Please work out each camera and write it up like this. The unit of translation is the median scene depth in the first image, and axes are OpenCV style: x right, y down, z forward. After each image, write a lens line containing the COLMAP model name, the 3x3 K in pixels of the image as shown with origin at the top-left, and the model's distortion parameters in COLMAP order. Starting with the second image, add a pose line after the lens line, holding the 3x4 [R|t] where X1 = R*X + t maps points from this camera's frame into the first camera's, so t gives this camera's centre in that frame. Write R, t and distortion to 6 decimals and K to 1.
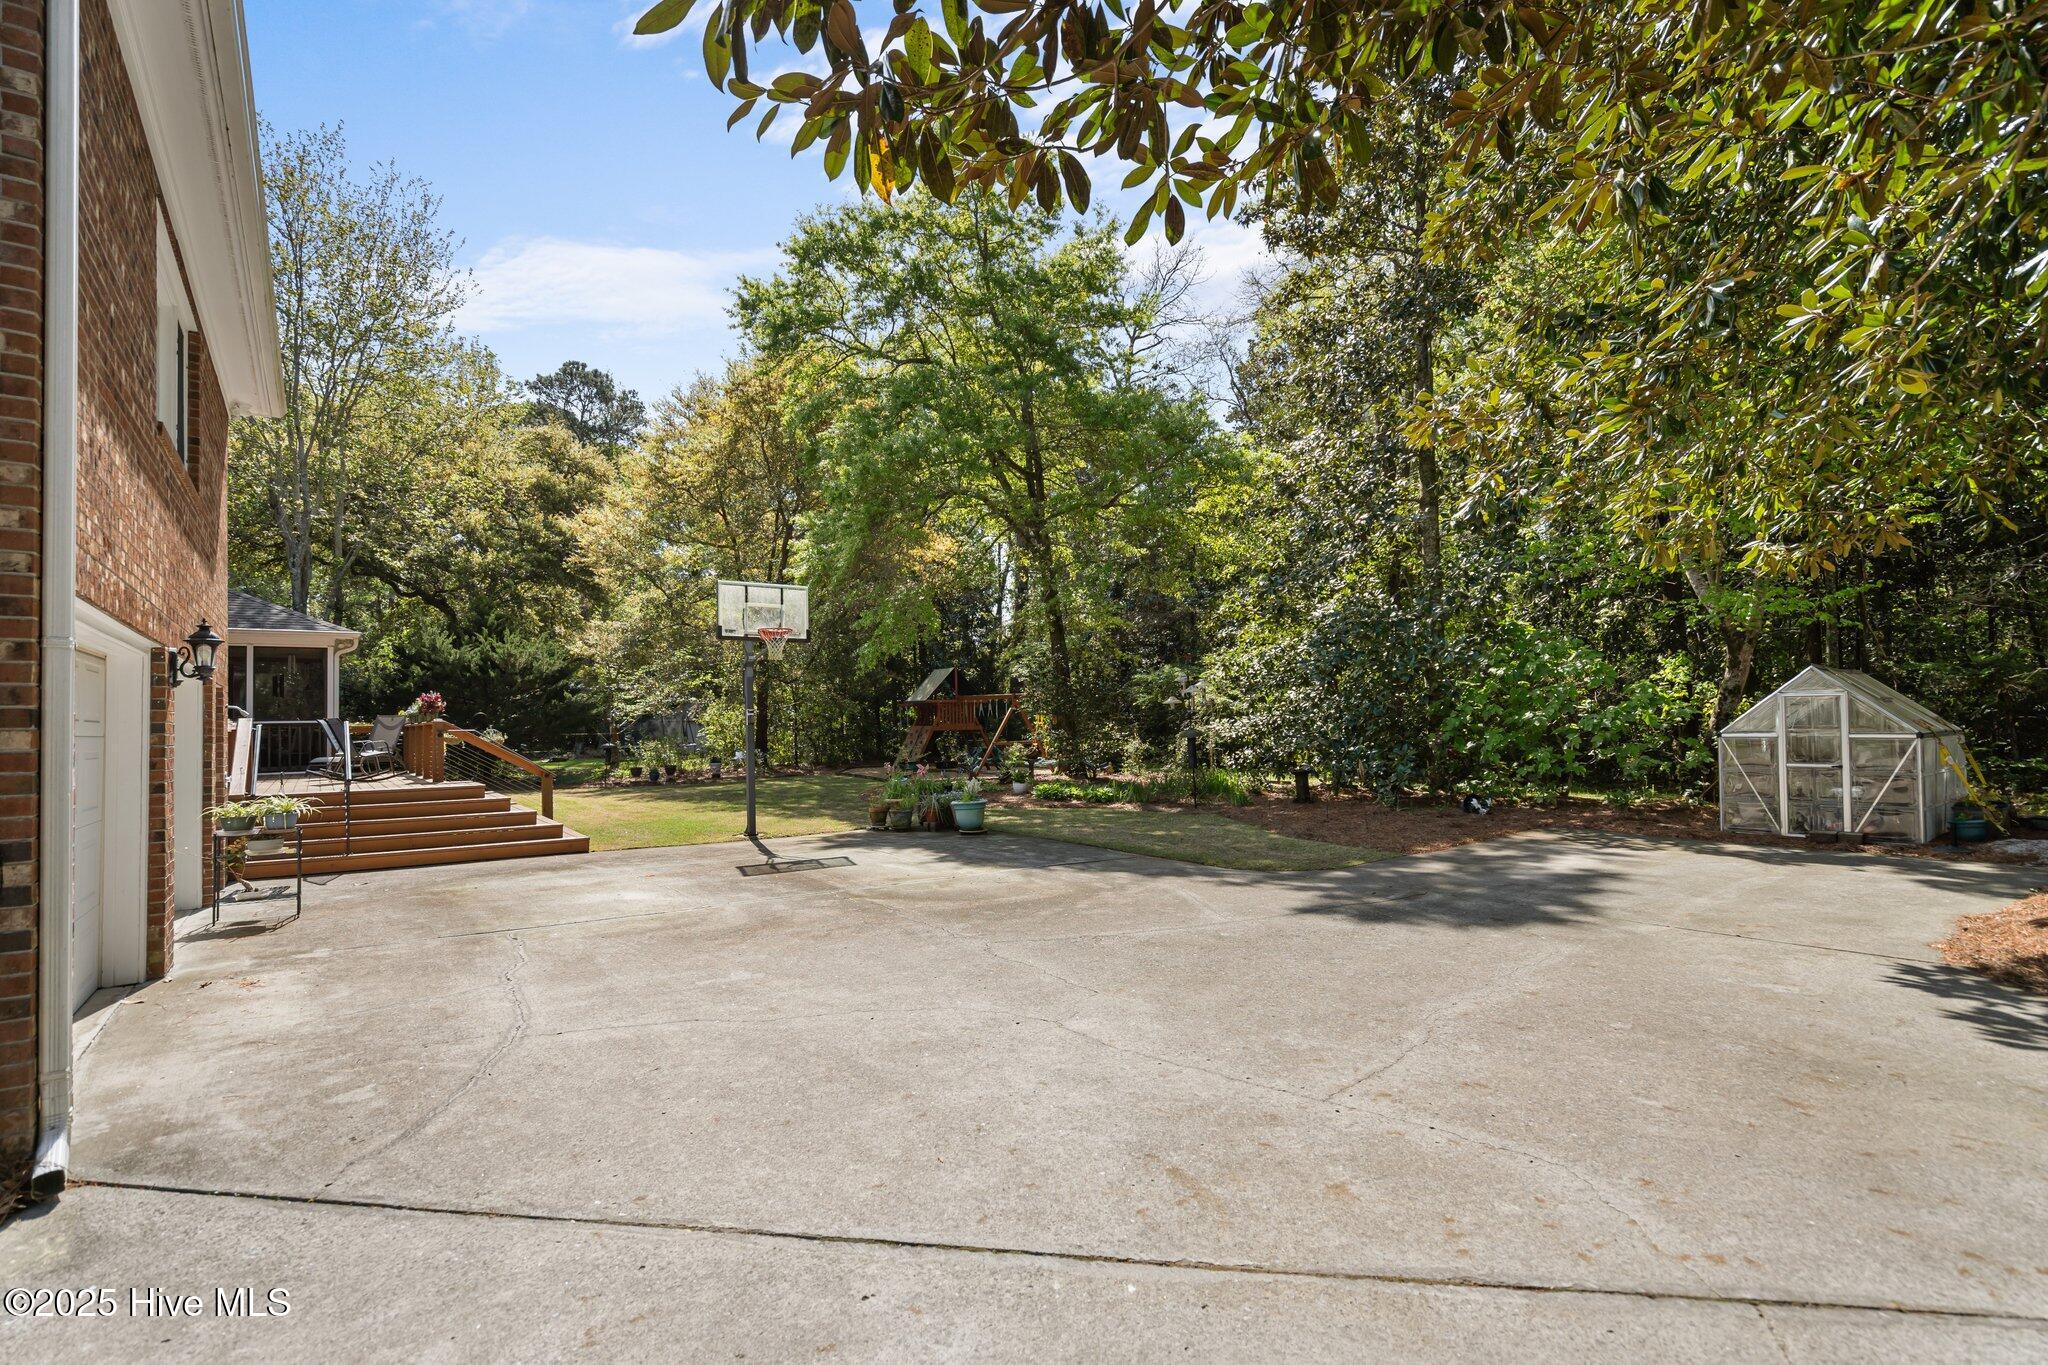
lens RADIAL K [[940.3, 0, 1032.6], [0, 940.3, 697.3], [0, 0, 1]] dist [-0.006920, 0.002673]
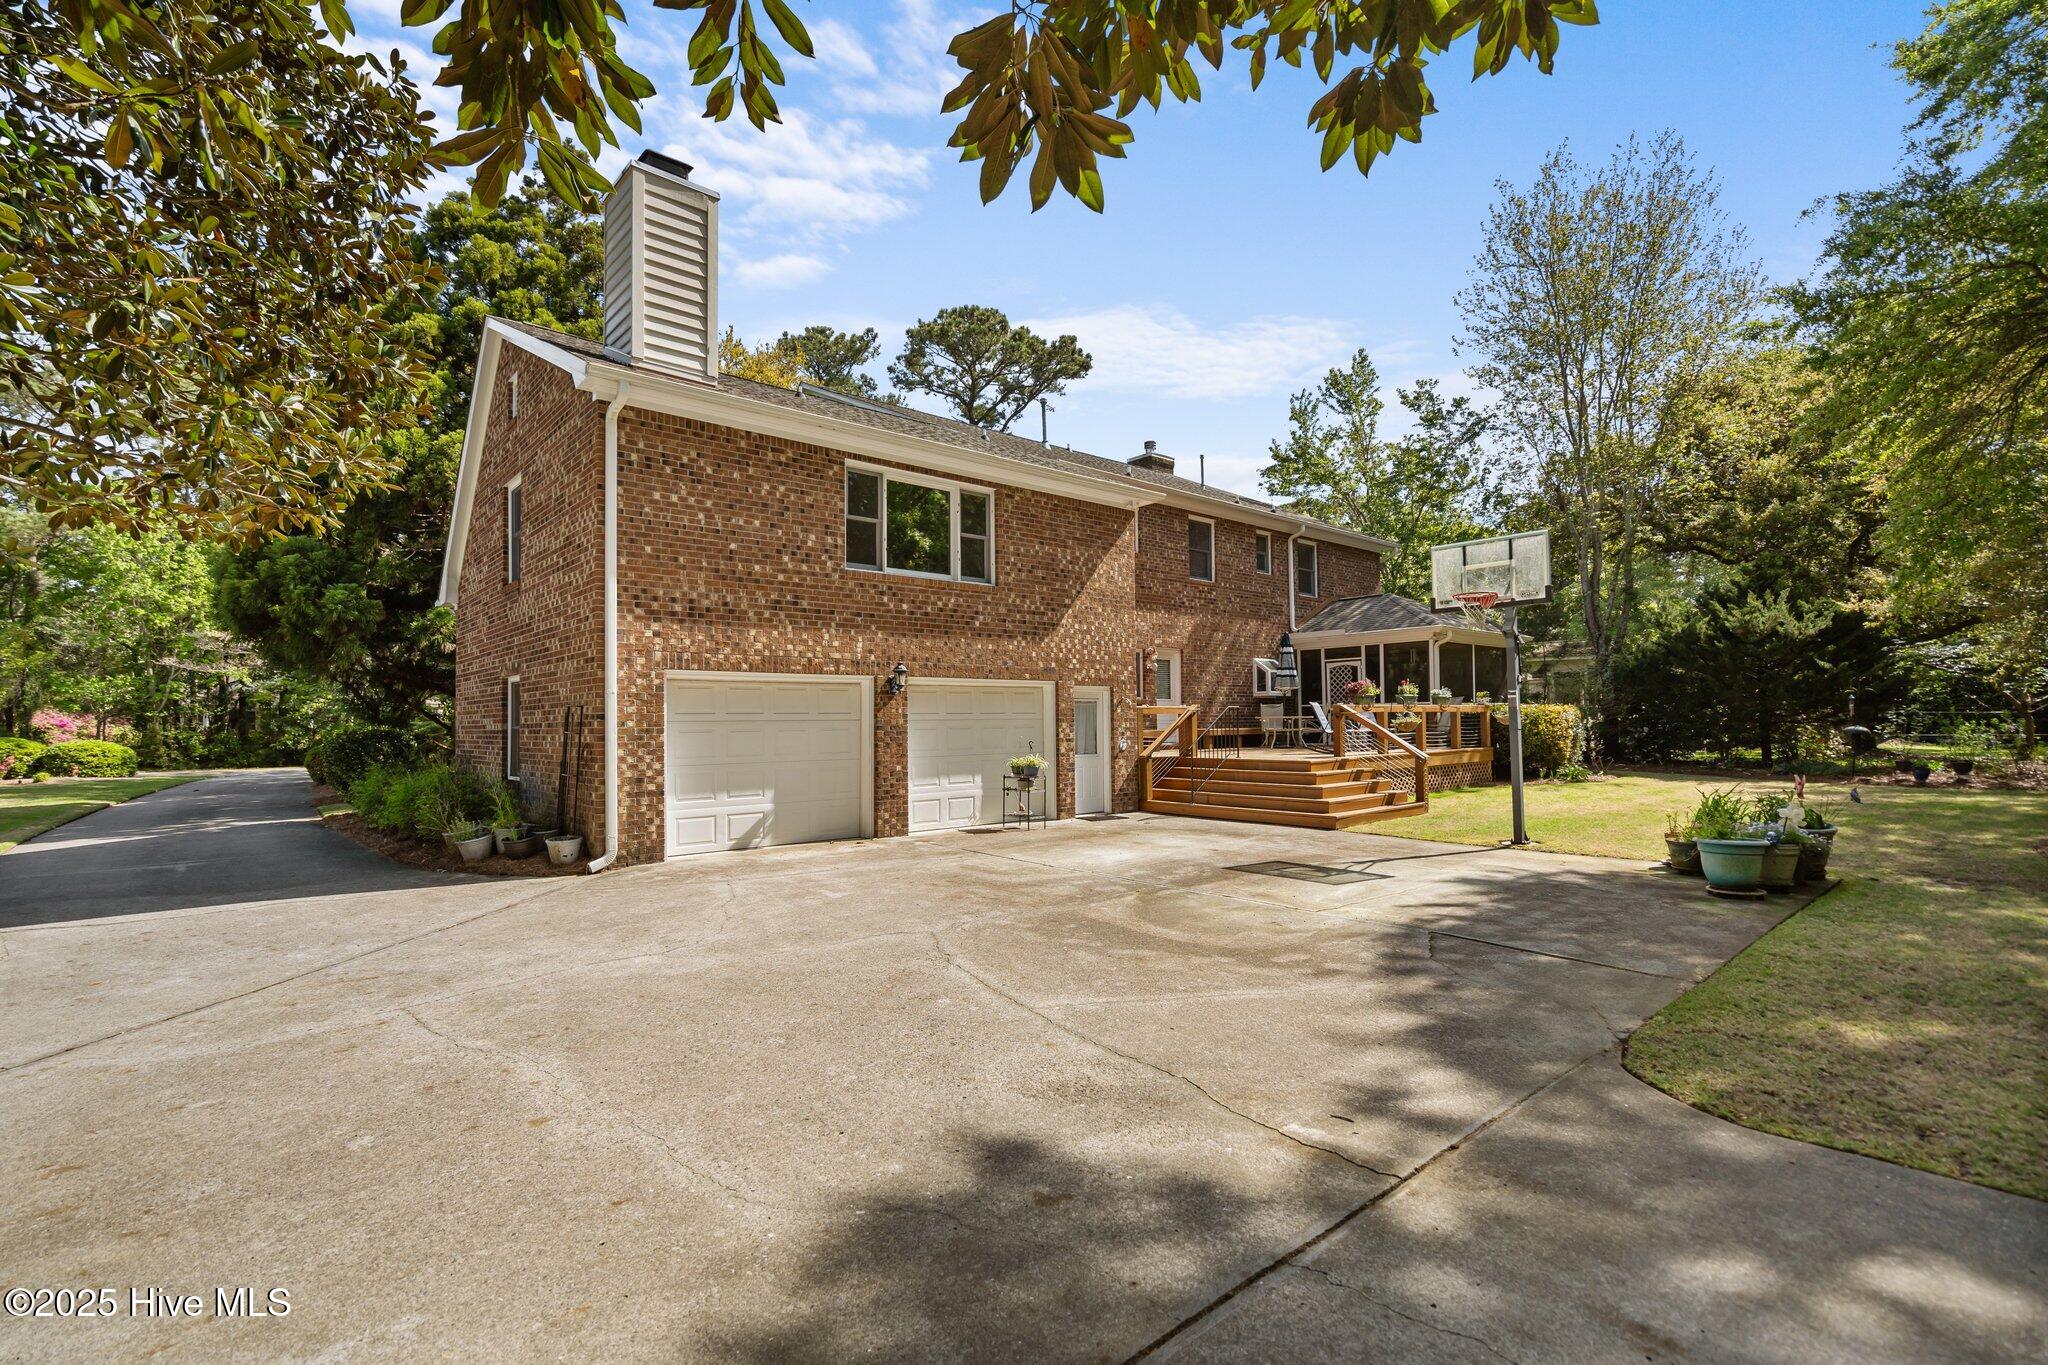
lens RADIAL K [[940.3, 0, 1024.7], [0, 940.3, 703.0], [0, 0, 1]] dist [-0.006920, 0.002673]
pose [[0.071254, -0.000934, -0.997458, 1.457600], [0.037288, 0.999303, 0.001727, 0.019081], [0.996761, -0.037316, 0.071239, 1.536329]]
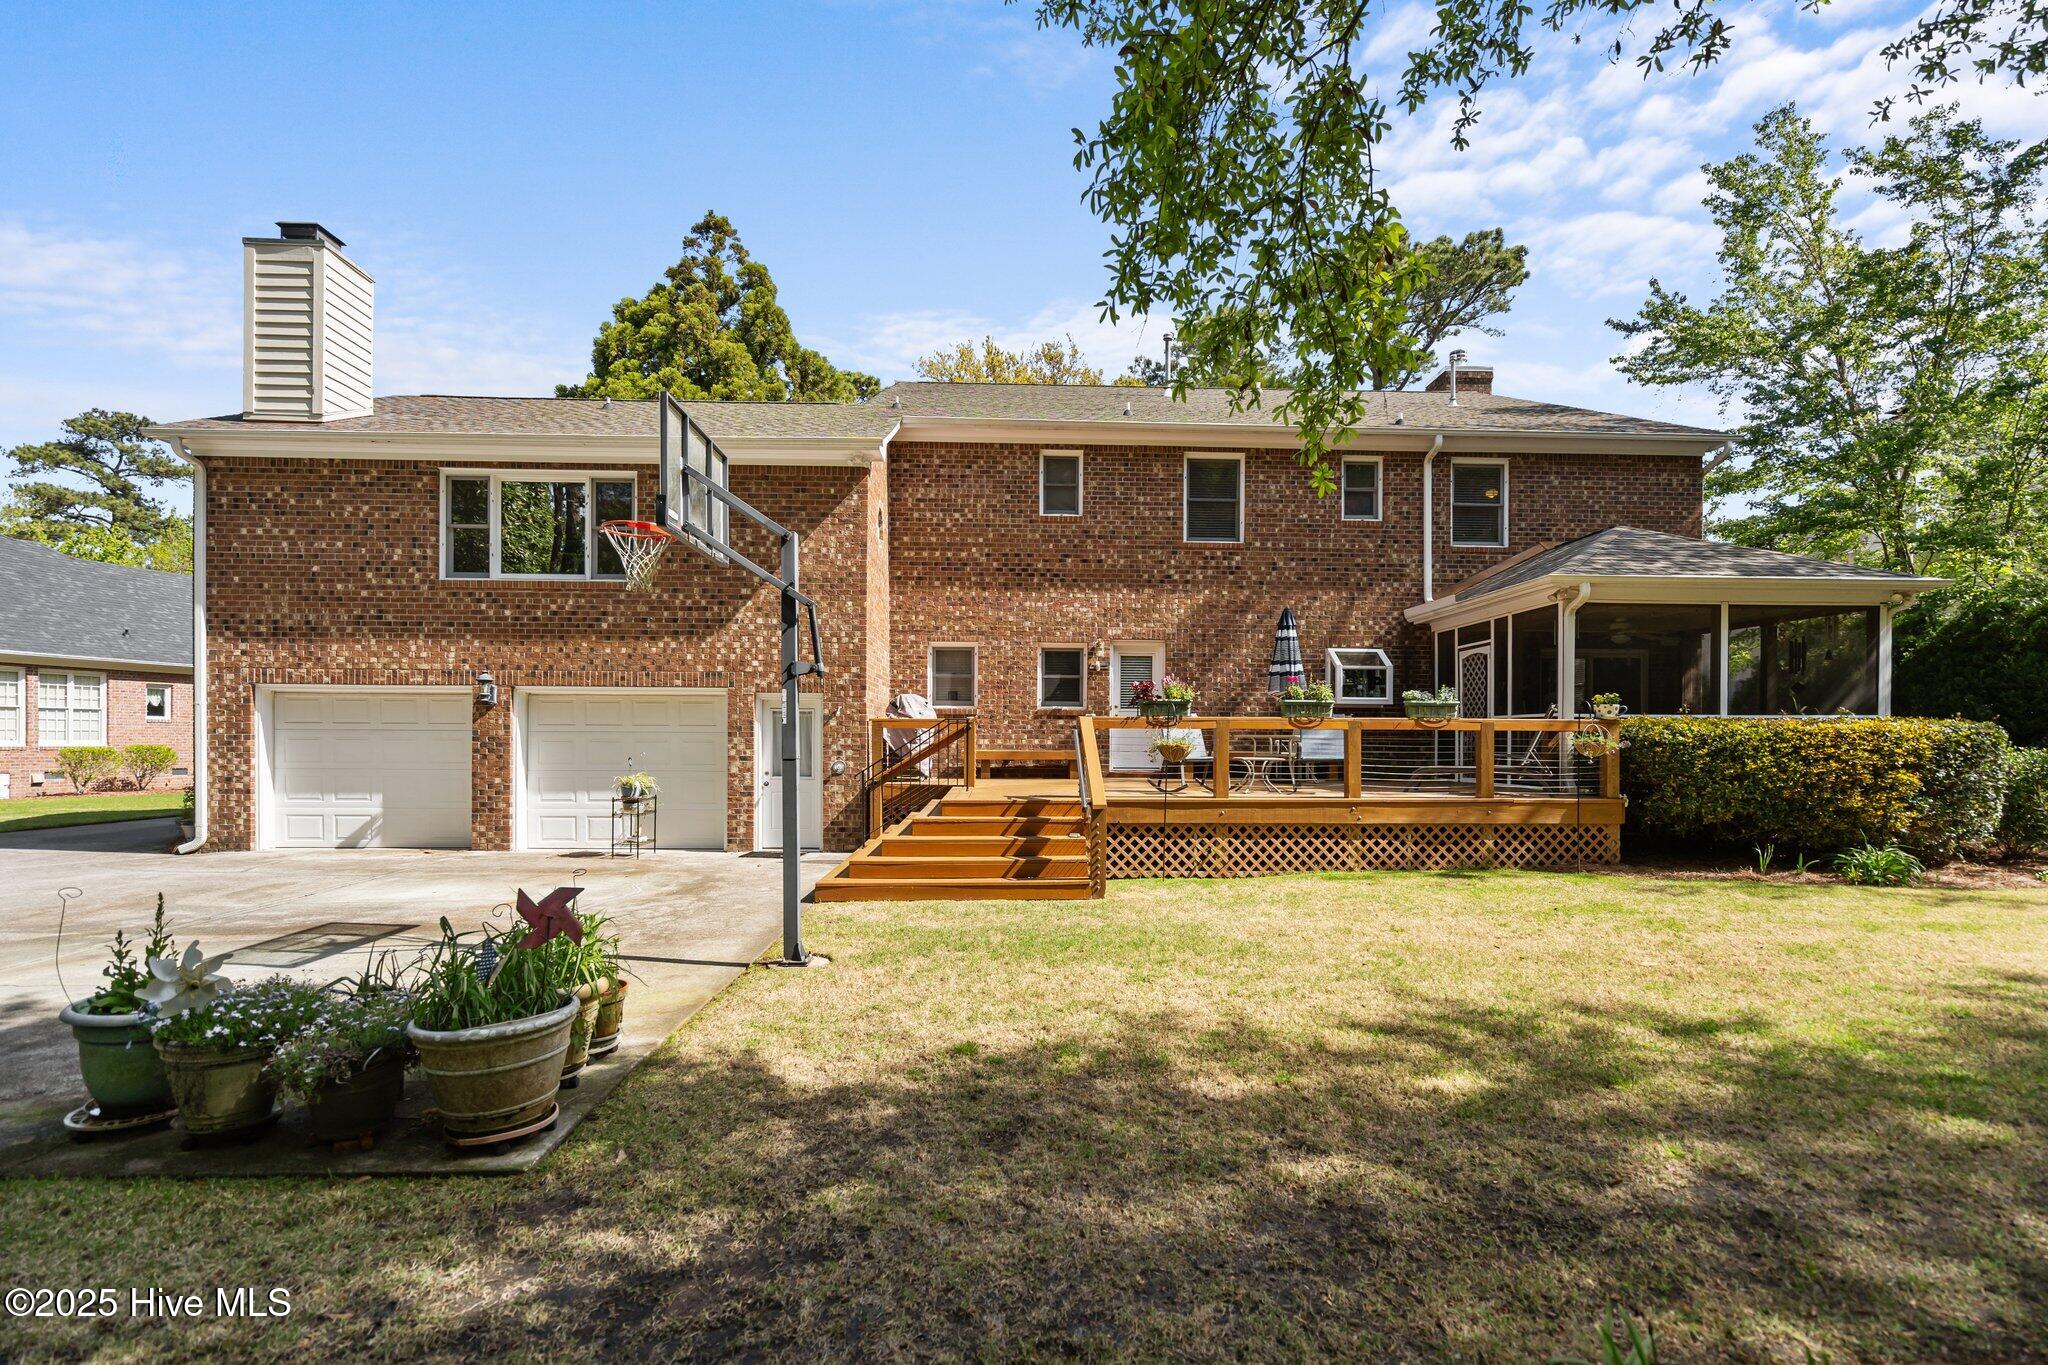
lens RADIAL K [[940.3, 0, 1032.8], [0, 940.3, 745.7], [0, 0, 1]] dist [-0.006920, 0.002673]
pose [[-0.576687, 0.025017, -0.816582, 0.018907], [0.028423, 0.999540, 0.010550, 0.114071], [0.816471, -0.017125, -0.577133, 4.060629]]
